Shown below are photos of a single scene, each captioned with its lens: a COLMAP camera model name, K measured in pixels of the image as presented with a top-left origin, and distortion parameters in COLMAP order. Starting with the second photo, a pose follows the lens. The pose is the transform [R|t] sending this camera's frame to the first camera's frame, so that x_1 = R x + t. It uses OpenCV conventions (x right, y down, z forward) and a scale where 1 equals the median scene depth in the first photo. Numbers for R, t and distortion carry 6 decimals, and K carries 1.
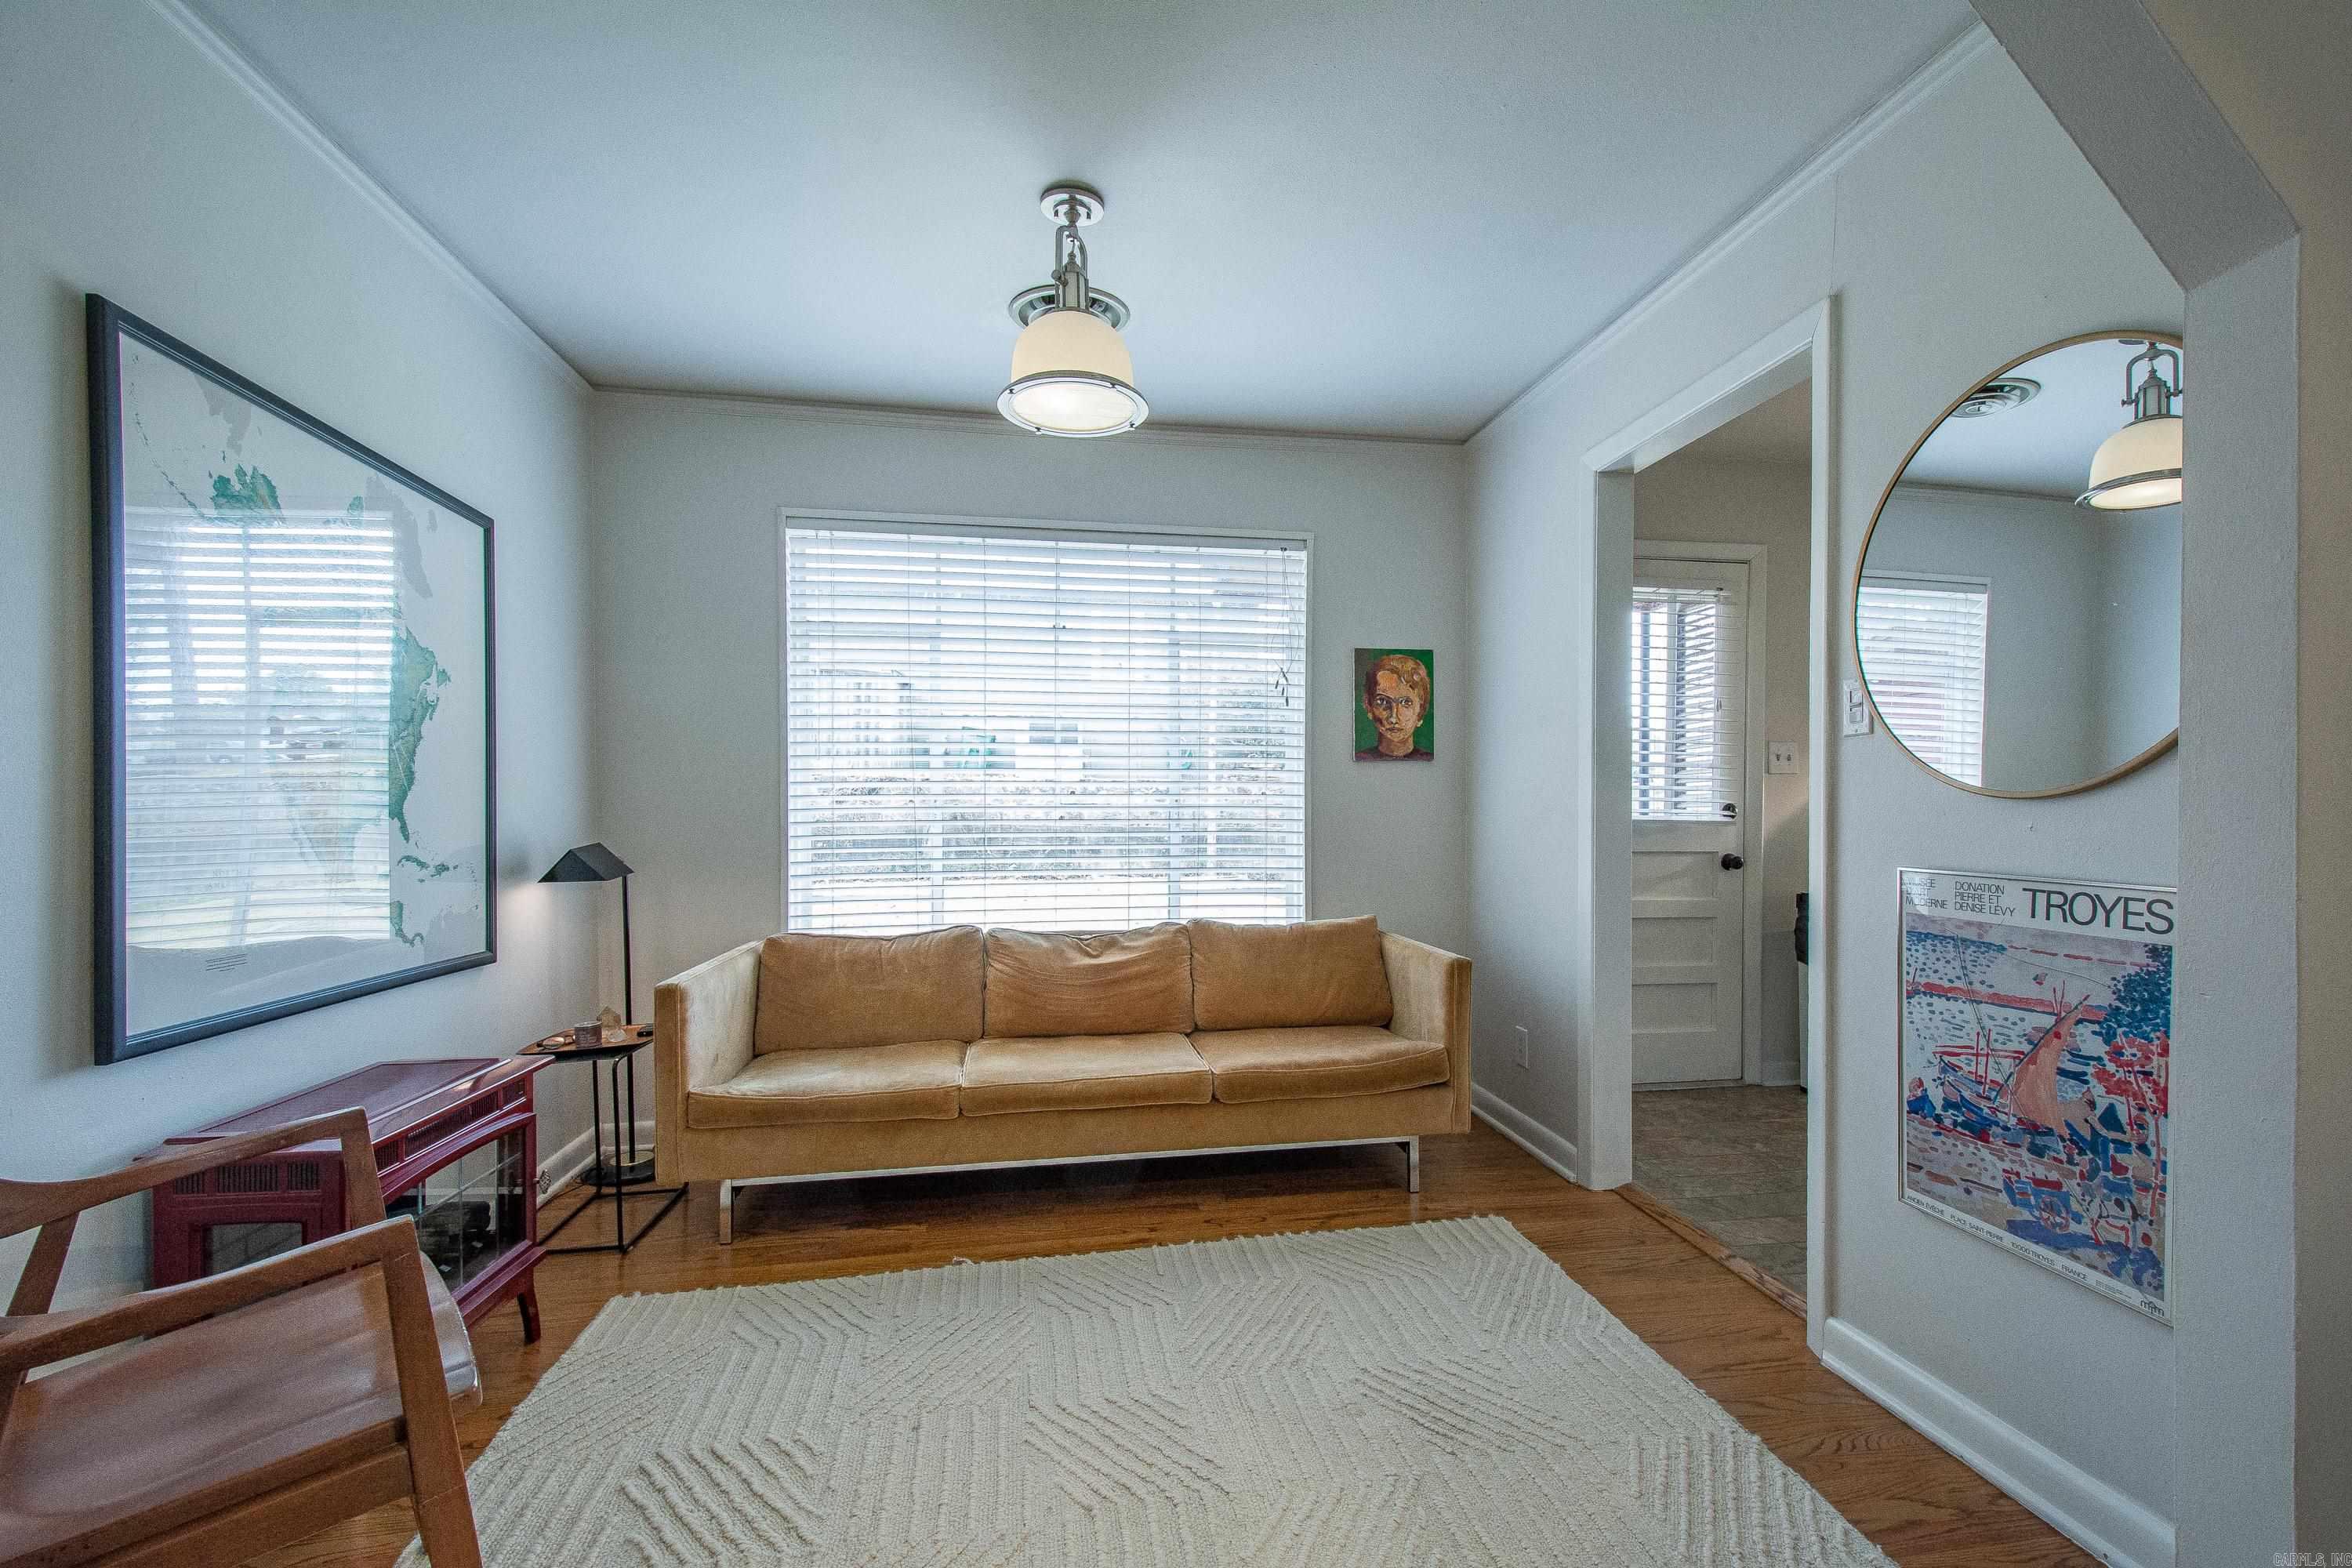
lens RADIAL K [[1038.5, 0, 1221.6], [0, 1038.5, 824.8], [0, 0, 1]] dist [0.015361, -0.006147]
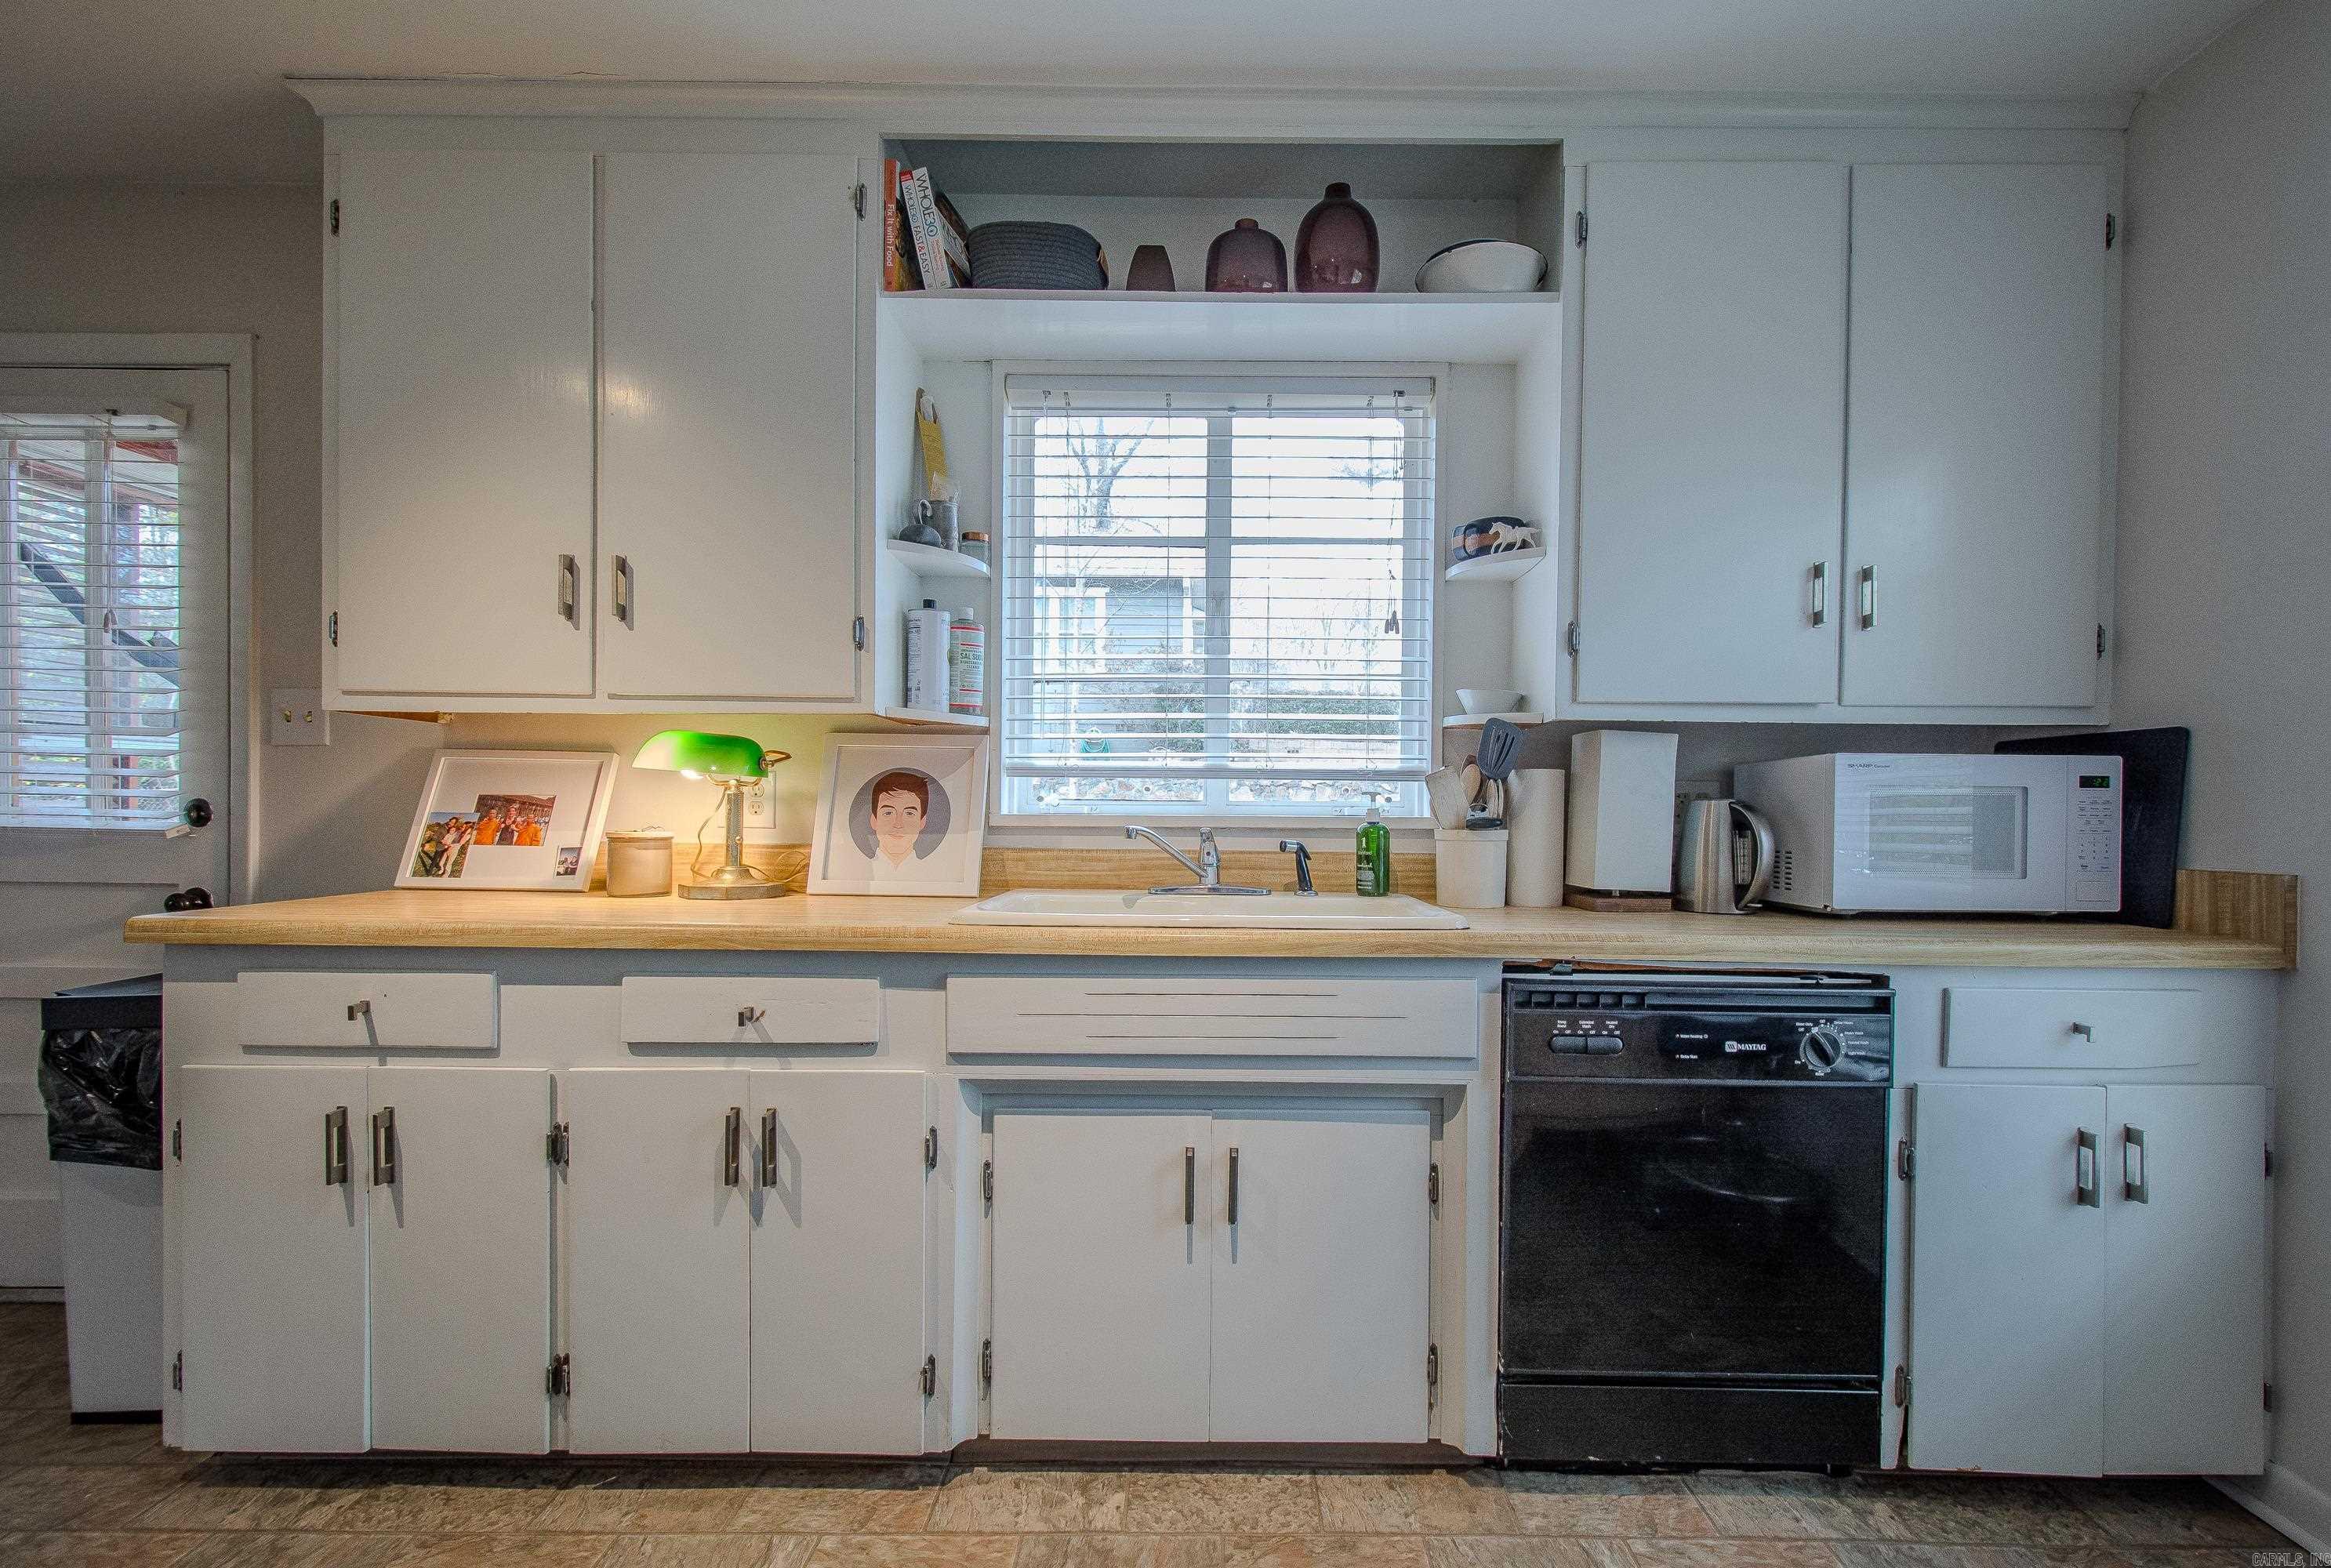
lens RADIAL K [[1027.5, 0, 1216.4], [0, 1027.5, 822.6], [0, 0, 1]] dist [0.011603, -0.003289]
pose [[0.984440, 0.012224, -0.175294, 1.612317], [-0.011791, 0.999924, 0.003513, -0.022206], [0.175324, -0.001391, 0.984510, 0.777294]]
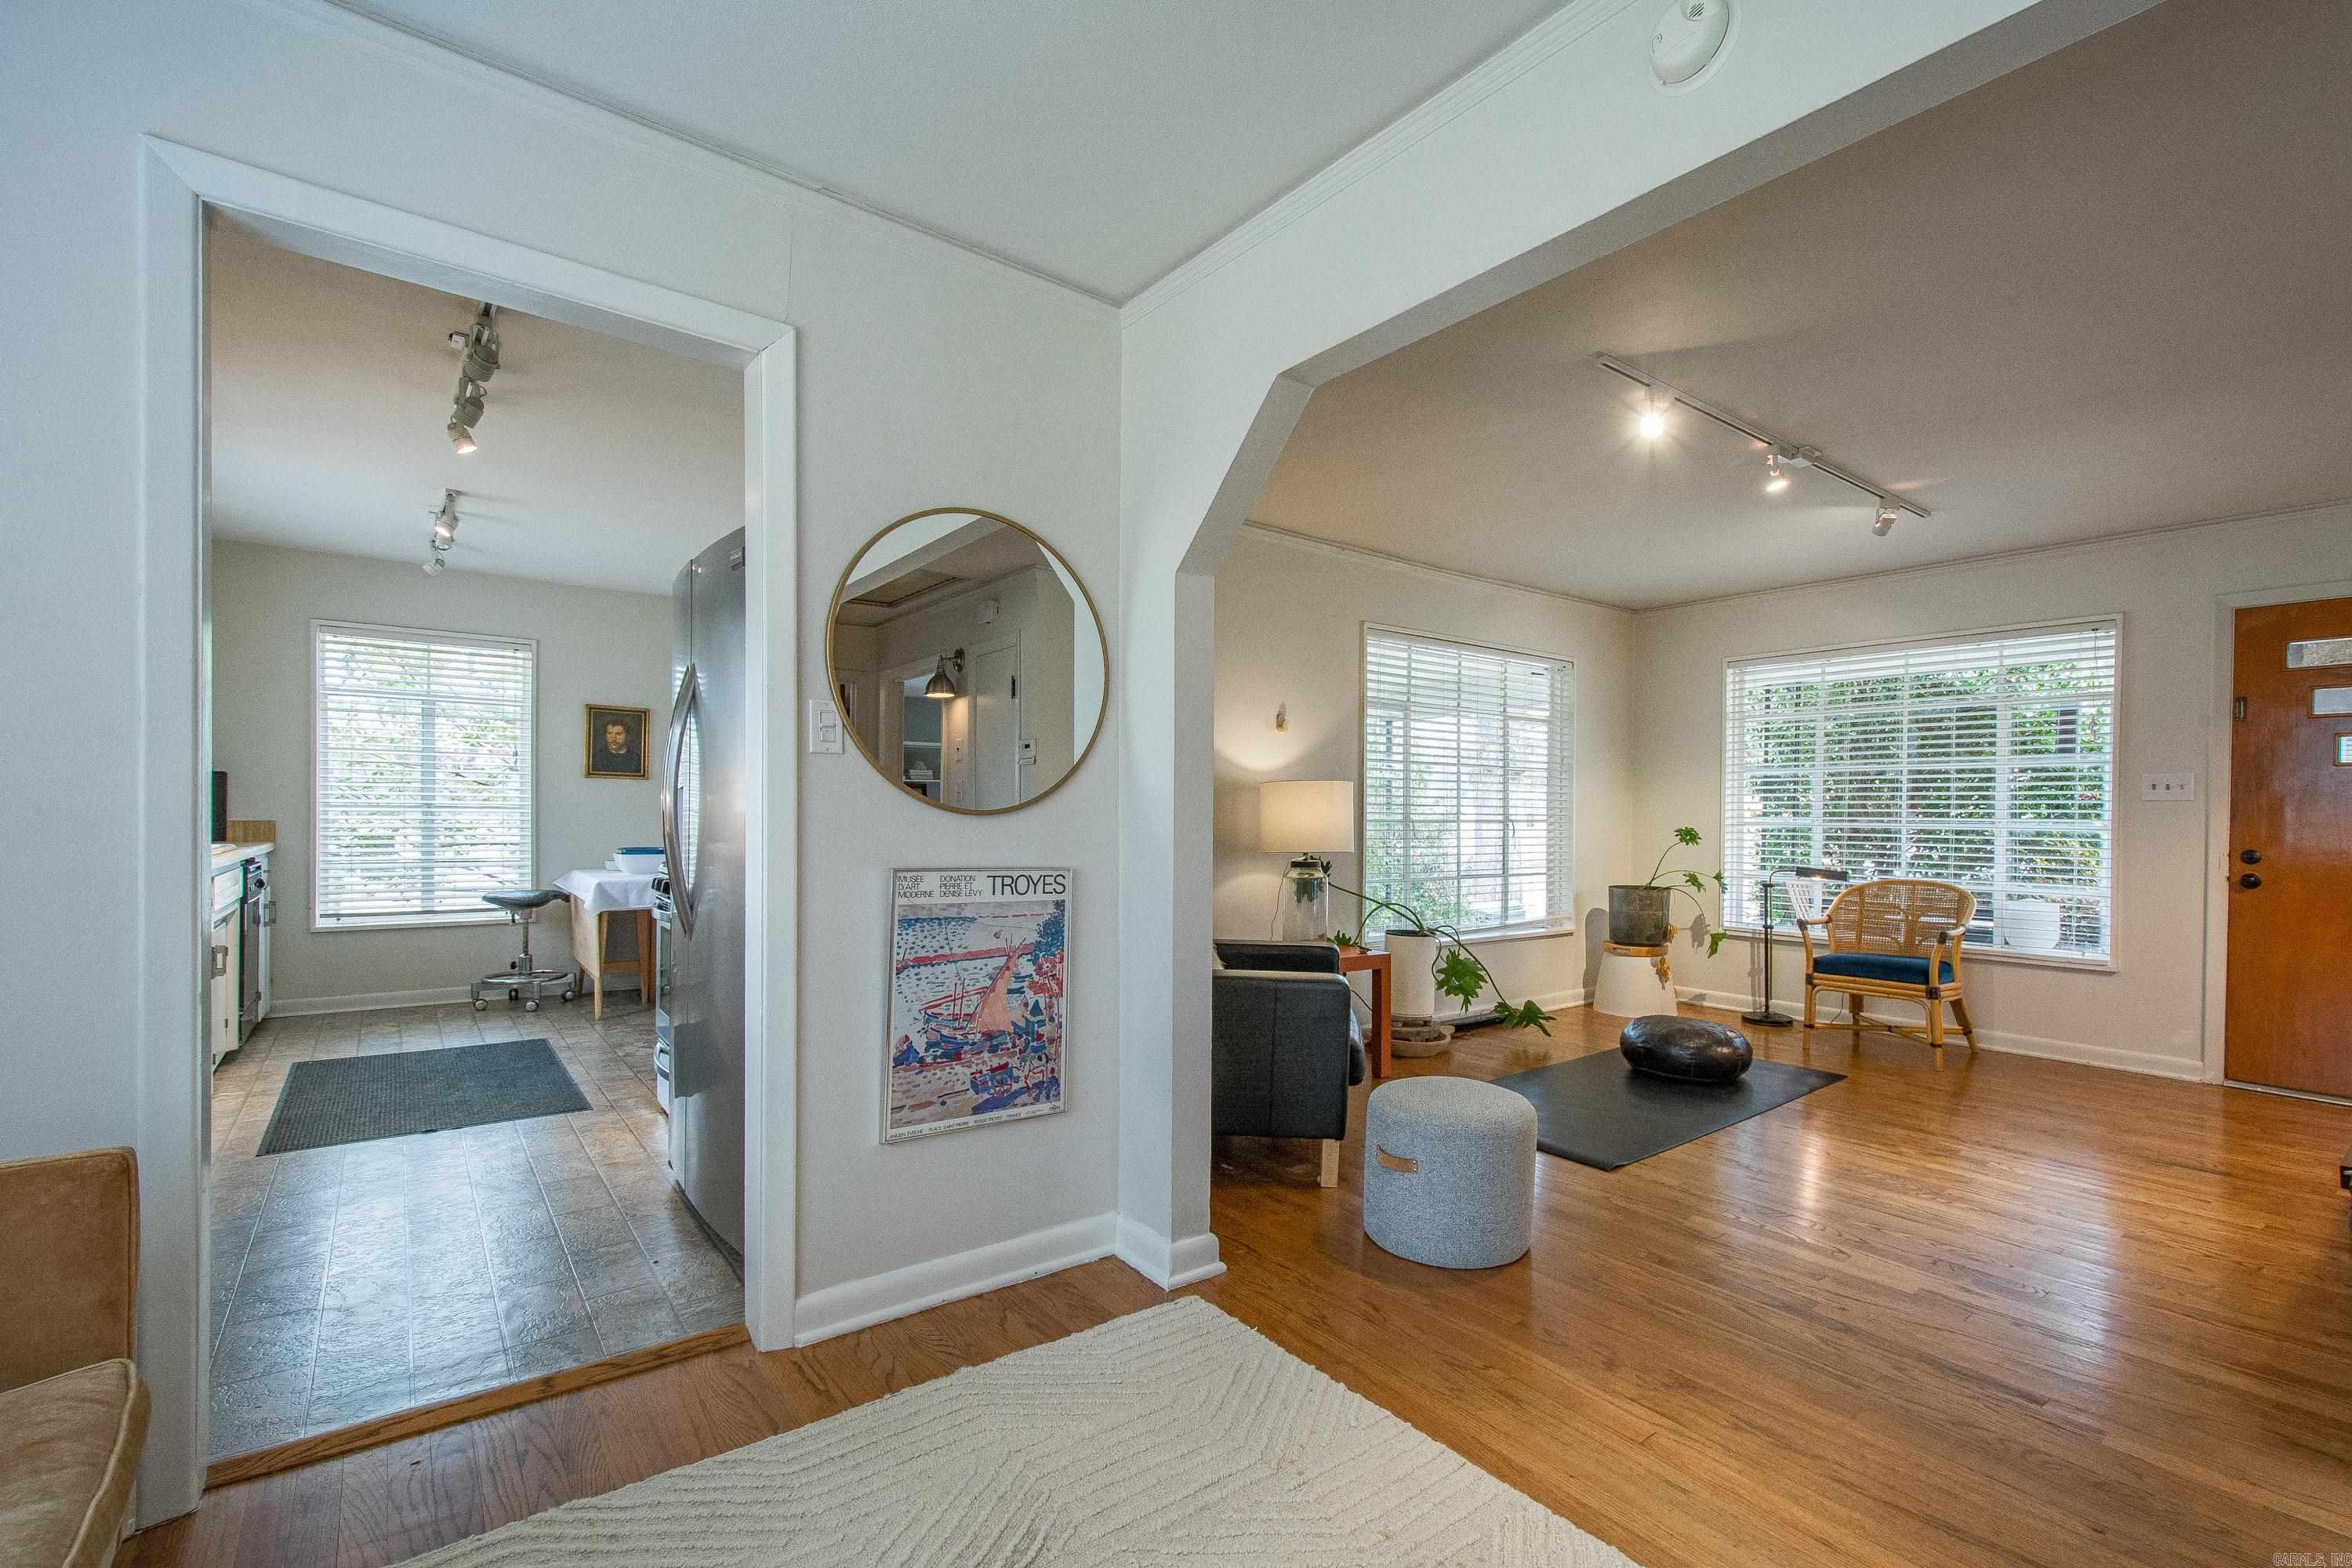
lens RADIAL K [[1038.5, 0, 1225.4], [0, 1038.5, 822.5], [0, 0, 1]] dist [0.015361, -0.006147]
pose [[-0.473200, -0.010481, 0.880893, -0.403079], [-0.002333, 0.999941, 0.010645, -0.018314], [-0.880952, 0.002982, -0.473196, 0.821698]]
